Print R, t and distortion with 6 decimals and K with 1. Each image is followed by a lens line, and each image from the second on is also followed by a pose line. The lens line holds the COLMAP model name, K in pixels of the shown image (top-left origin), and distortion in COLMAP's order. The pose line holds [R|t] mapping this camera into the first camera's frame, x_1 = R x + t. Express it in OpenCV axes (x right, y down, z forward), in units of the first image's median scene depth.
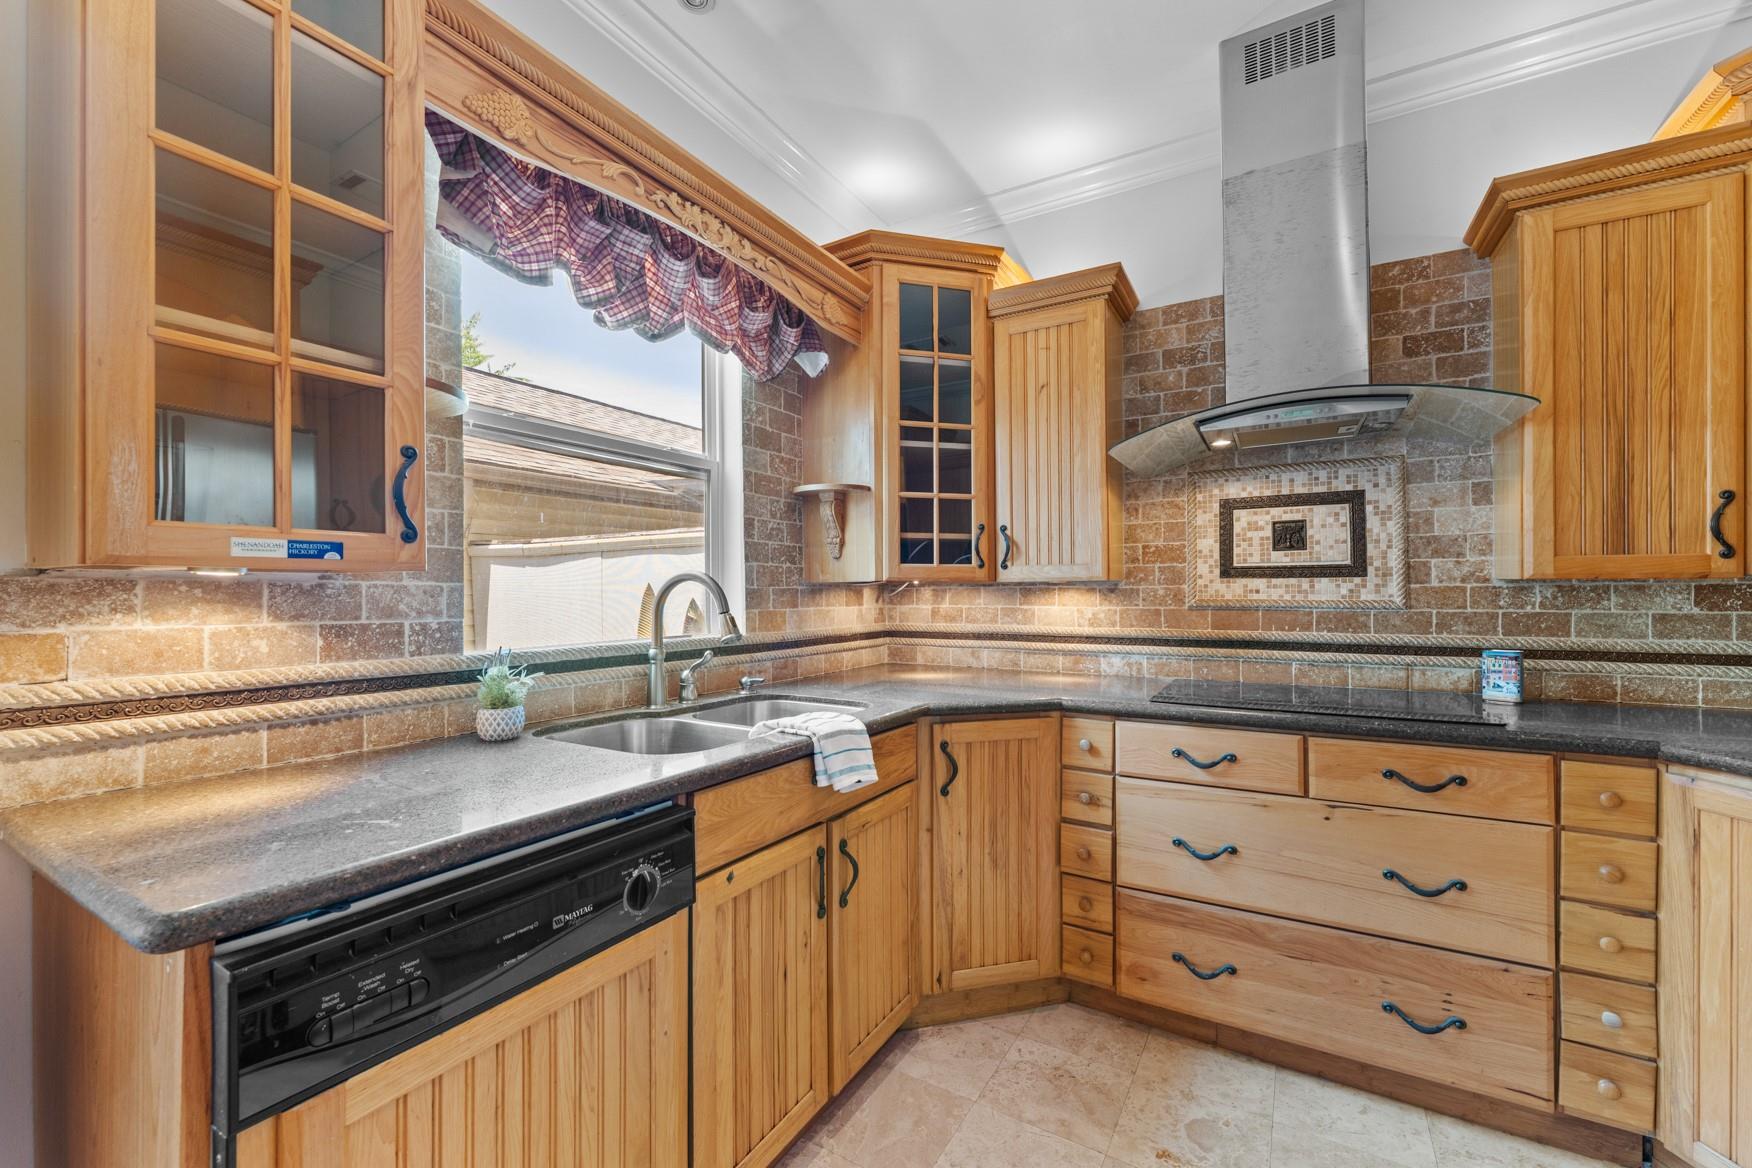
lens RADIAL K [[712.3, 0, 876.6], [0, 712.3, 591.4], [0, 0, 1]] dist [-0.001500, -0.000013]
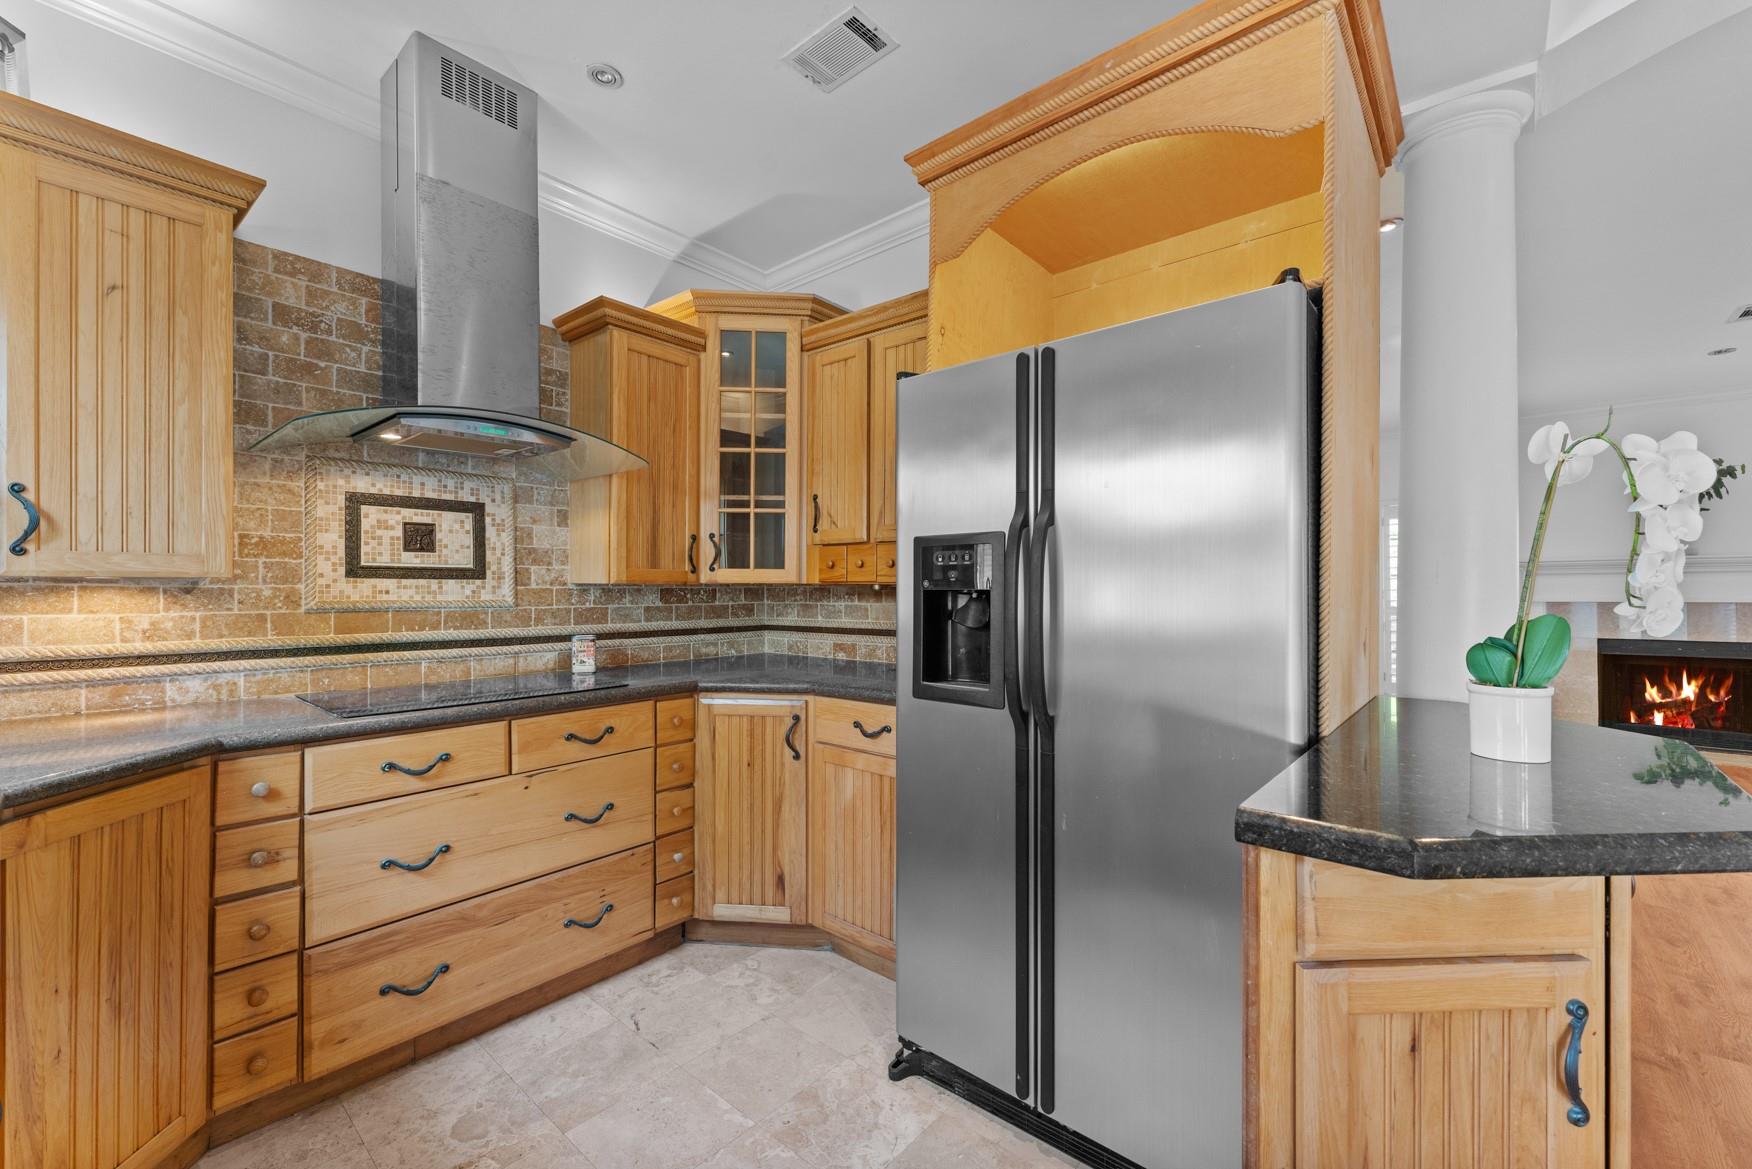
lens RADIAL K [[712.3, 0, 877.5], [0, 712.3, 586.7], [0, 0, 1]] dist [-0.001500, -0.000013]
pose [[0.168482, 0.008397, 0.985669, -0.360166], [-0.000668, 0.999964, -0.008405, 0.000248], [-0.985704, 0.000758, 0.168482, 0.206584]]
